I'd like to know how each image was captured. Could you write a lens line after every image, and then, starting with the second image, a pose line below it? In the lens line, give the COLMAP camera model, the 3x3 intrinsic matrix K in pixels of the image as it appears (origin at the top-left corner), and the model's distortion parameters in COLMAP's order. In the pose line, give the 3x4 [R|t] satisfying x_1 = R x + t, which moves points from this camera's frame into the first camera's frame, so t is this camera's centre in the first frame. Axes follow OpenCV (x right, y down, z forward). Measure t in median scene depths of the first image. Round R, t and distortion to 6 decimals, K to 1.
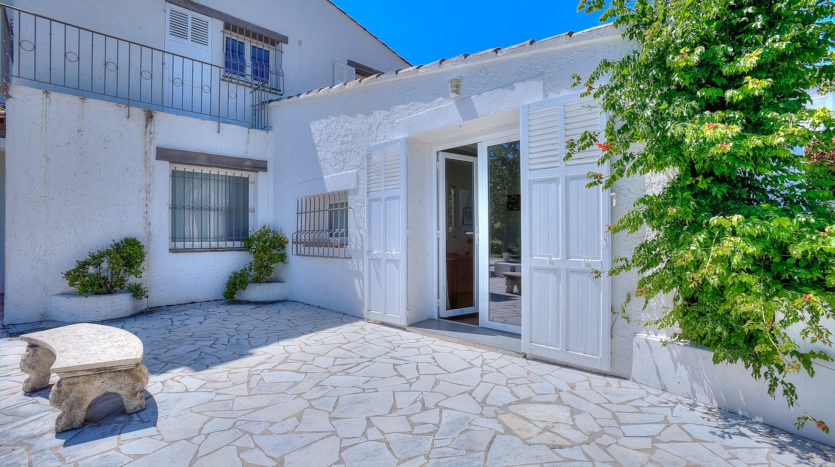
lens RADIAL K [[383.8, 0, 417.5], [0, 383.8, 233.5], [0, 0, 1]] dist [-0.058788, 0.012900]
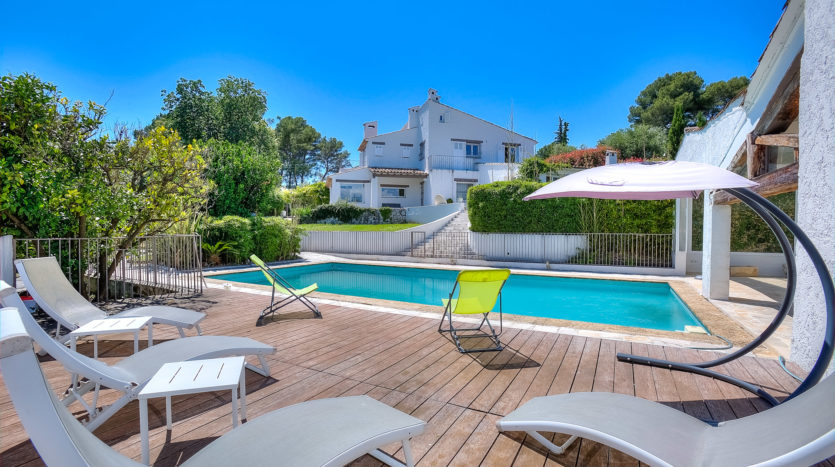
lens RADIAL K [[383.8, 0, 417.5], [0, 383.8, 233.5], [0, 0, 1]] dist [-0.058788, 0.012900]
pose [[0.875386, 0.016834, -0.483131, 0.941811], [-0.011163, 0.999831, 0.014612, 0.303579], [0.483295, -0.007398, 0.875426, -2.664873]]
